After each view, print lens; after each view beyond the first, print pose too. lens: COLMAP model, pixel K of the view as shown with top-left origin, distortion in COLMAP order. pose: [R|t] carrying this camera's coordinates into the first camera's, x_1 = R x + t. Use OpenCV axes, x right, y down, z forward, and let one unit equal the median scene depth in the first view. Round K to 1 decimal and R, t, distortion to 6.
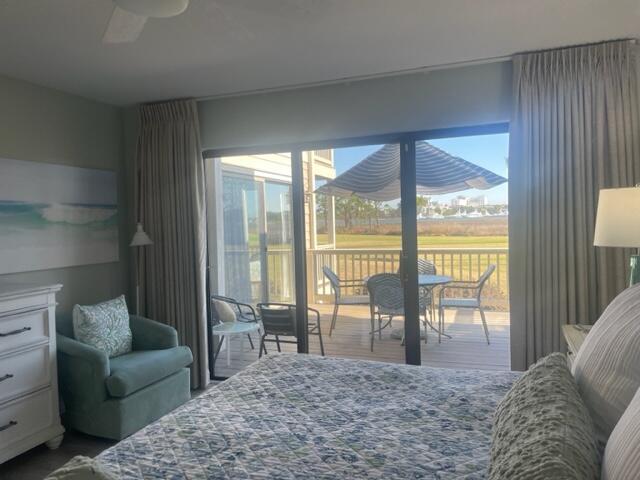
lens RADIAL K [[480.5, 0, 319.6], [0, 480.5, 237.7], [0, 0, 1]] dist [0.076004, -0.089069]
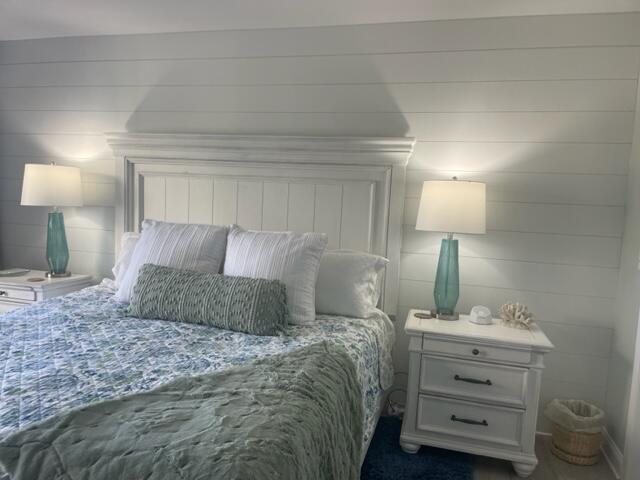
lens RADIAL K [[480.5, 0, 319.4], [0, 480.5, 240.9], [0, 0, 1]] dist [0.076004, -0.089069]
pose [[-0.068696, -0.063357, 0.995624, -1.310187], [-0.012941, 0.997954, 0.062613, 0.027218], [-0.997554, -0.008583, -0.069375, 0.468567]]
